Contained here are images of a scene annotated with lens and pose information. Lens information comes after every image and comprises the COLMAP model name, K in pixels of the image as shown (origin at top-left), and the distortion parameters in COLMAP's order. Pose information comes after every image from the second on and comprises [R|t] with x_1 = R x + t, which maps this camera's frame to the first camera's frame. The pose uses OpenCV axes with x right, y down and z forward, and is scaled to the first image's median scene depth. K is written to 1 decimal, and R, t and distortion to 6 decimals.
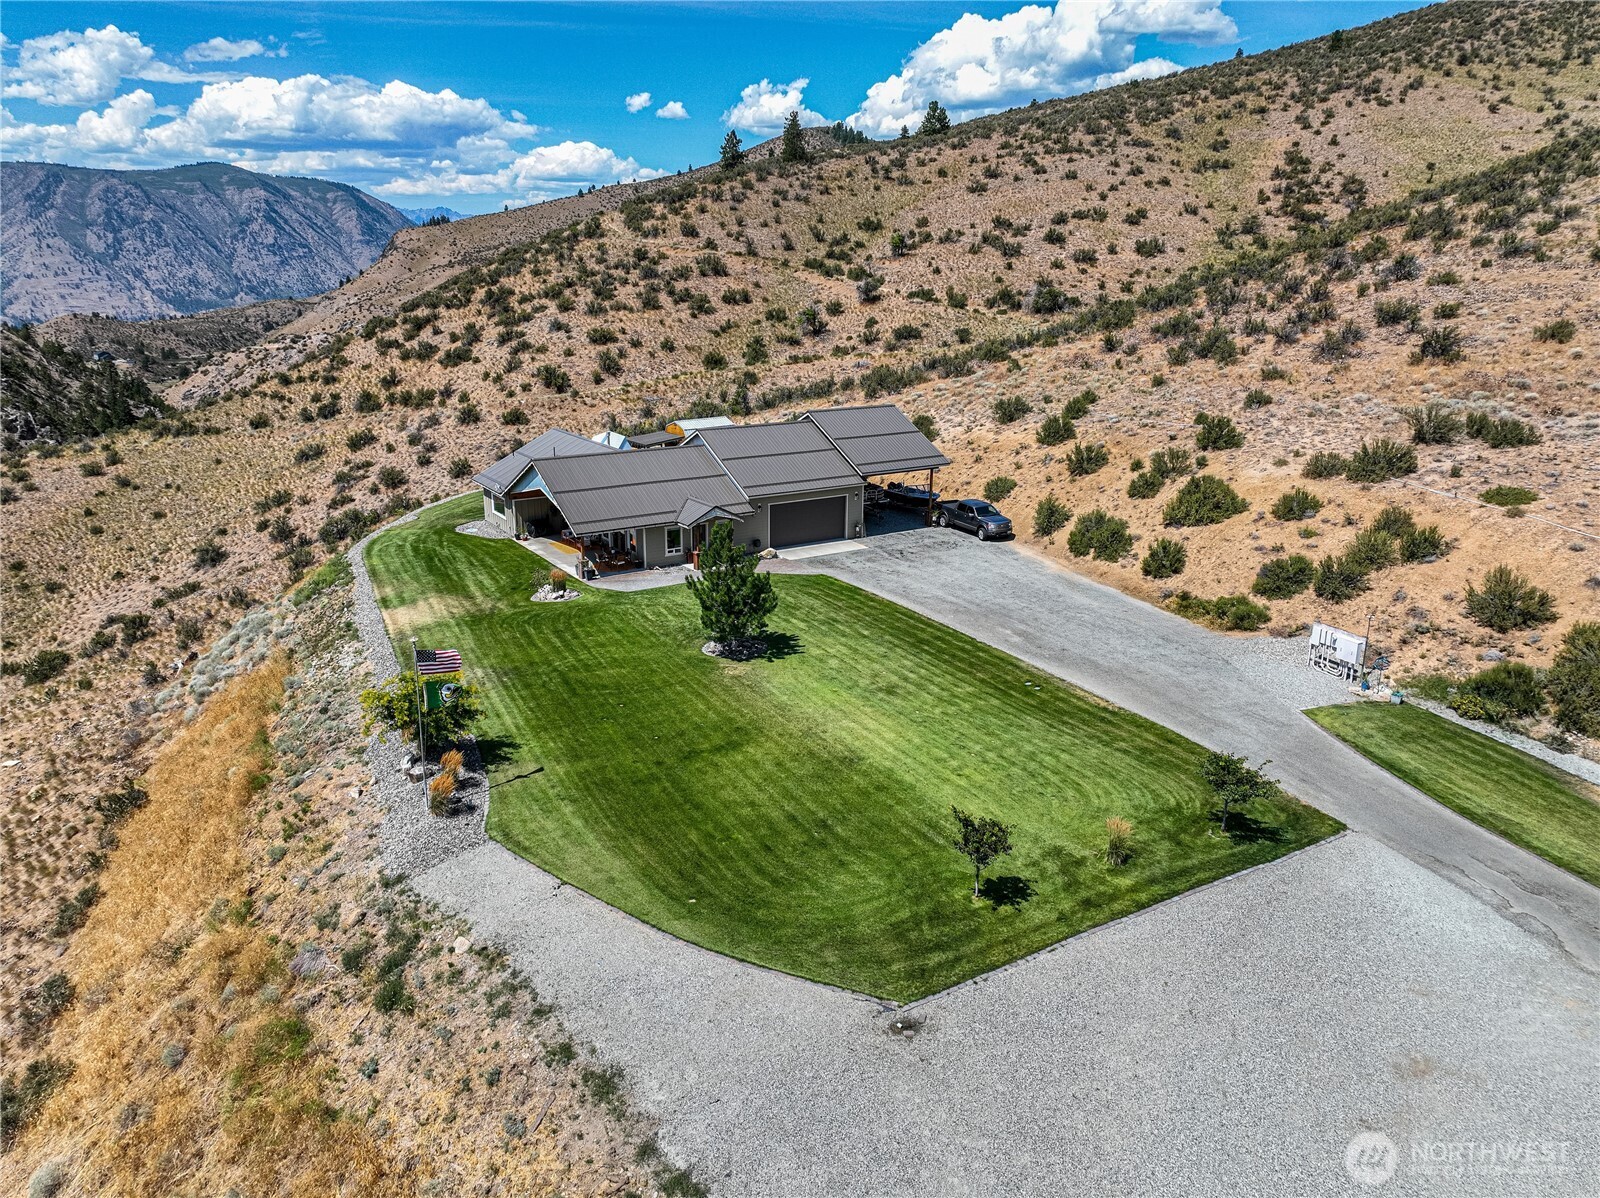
lens RADIAL K [[1133.8, 0, 806.4], [0, 1133.8, 595.3], [0, 0, 1]] dist [-0.011182, 0.039557]
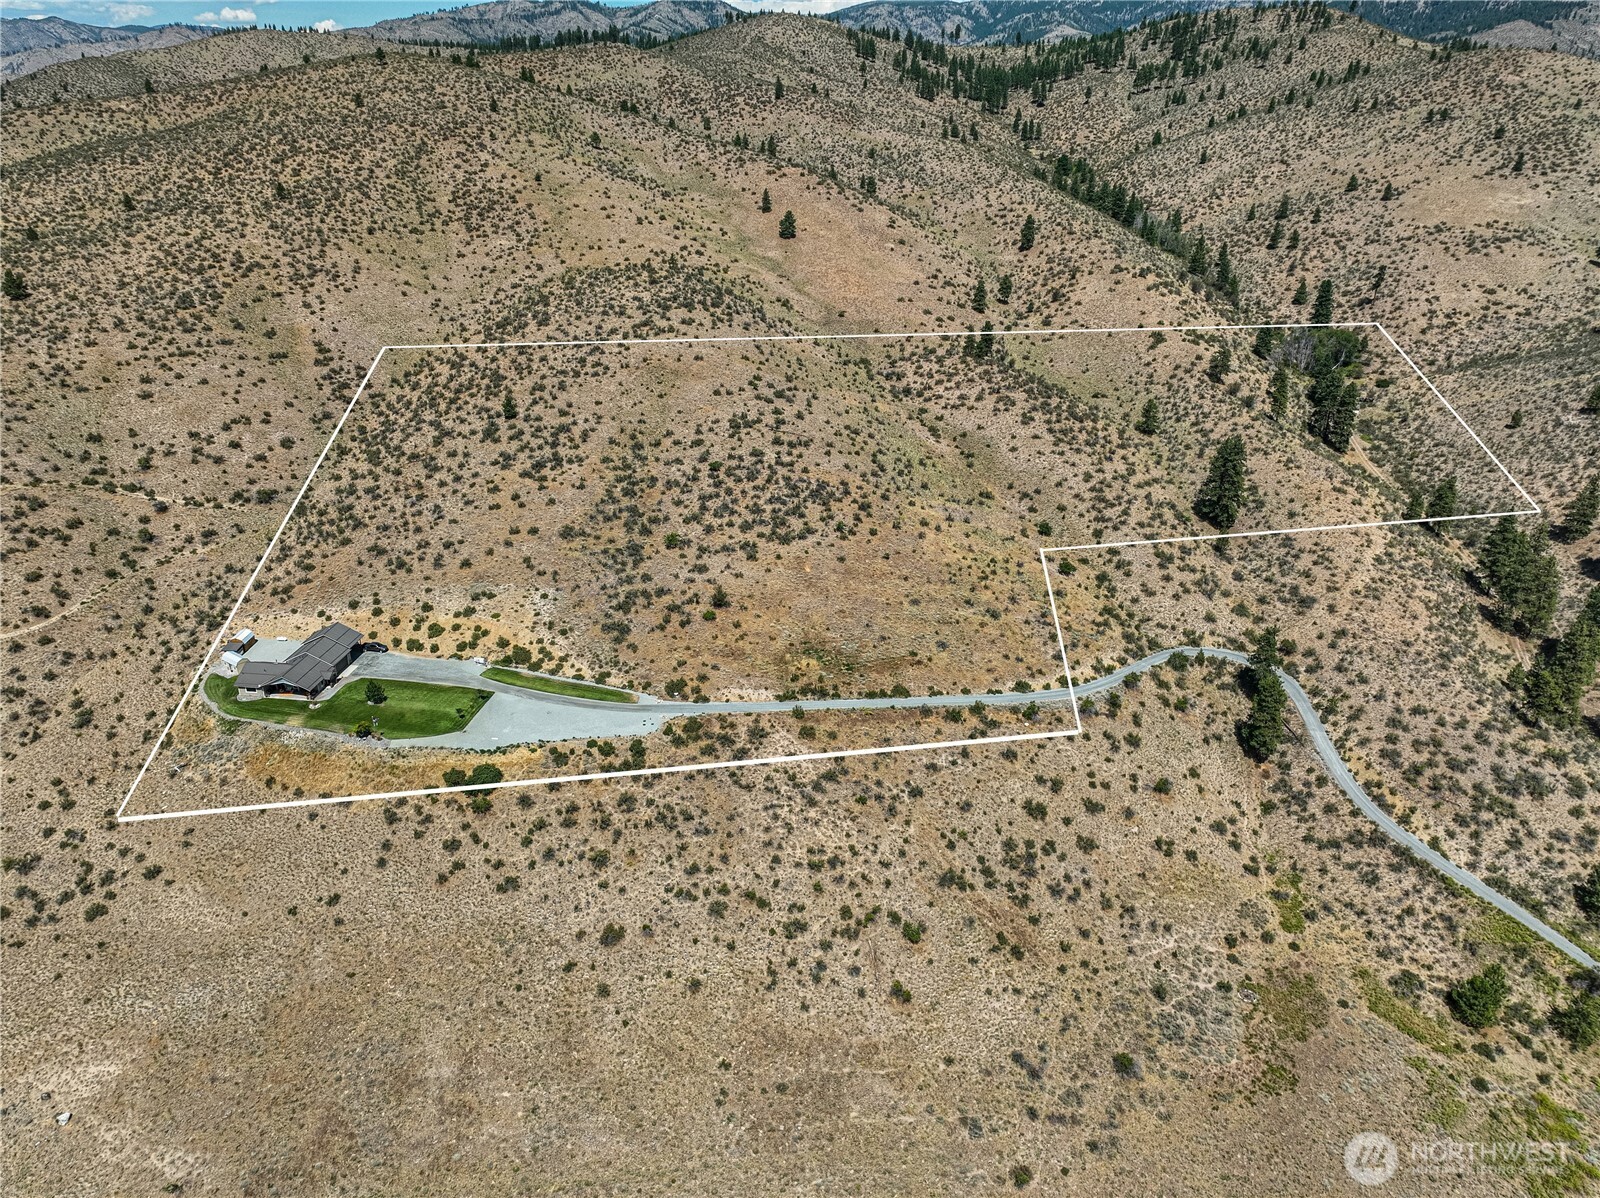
lens RADIAL K [[1133.8, 0, 806.4], [0, 1133.8, 595.3], [0, 0, 1]] dist [-0.011182, 0.039557]
pose [[0.642917, -0.299005, 0.705163, -1.900321], [0.213585, 0.954122, 0.209838, -0.888041], [-0.735554, 0.015704, 0.677284, -3.228026]]
